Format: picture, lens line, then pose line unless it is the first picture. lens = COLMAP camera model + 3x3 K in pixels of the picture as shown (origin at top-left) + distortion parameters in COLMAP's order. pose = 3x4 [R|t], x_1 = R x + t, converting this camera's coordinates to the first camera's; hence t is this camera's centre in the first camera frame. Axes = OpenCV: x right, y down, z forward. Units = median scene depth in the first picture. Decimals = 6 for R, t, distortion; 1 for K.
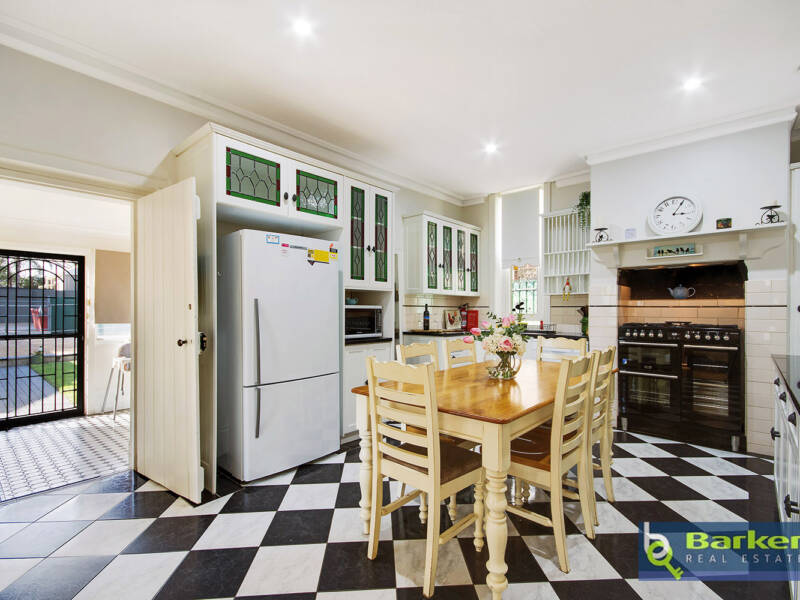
lens RADIAL K [[368.6, 0, 419.4], [0, 368.6, 308.9], [0, 0, 1]] dist [0.003247, -0.000905]
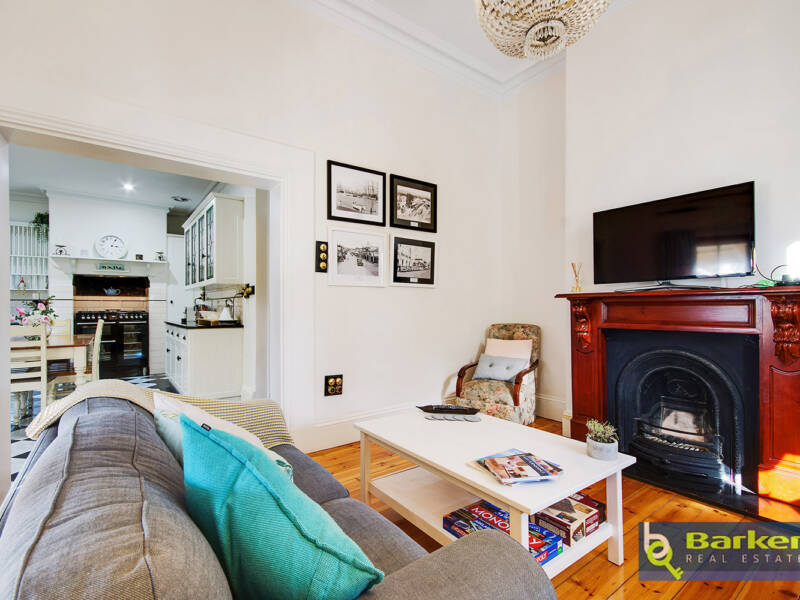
lens RADIAL K [[393.0, 0, 396.7], [0, 393.0, 306.5], [0, 0, 1]] dist [-0.001091, -0.001601]
pose [[0.215168, -0.005492, 0.976562, -0.763923], [-0.000489, 0.999983, 0.005732, 0.009956], [-0.976577, -0.001711, 0.215161, -0.643563]]
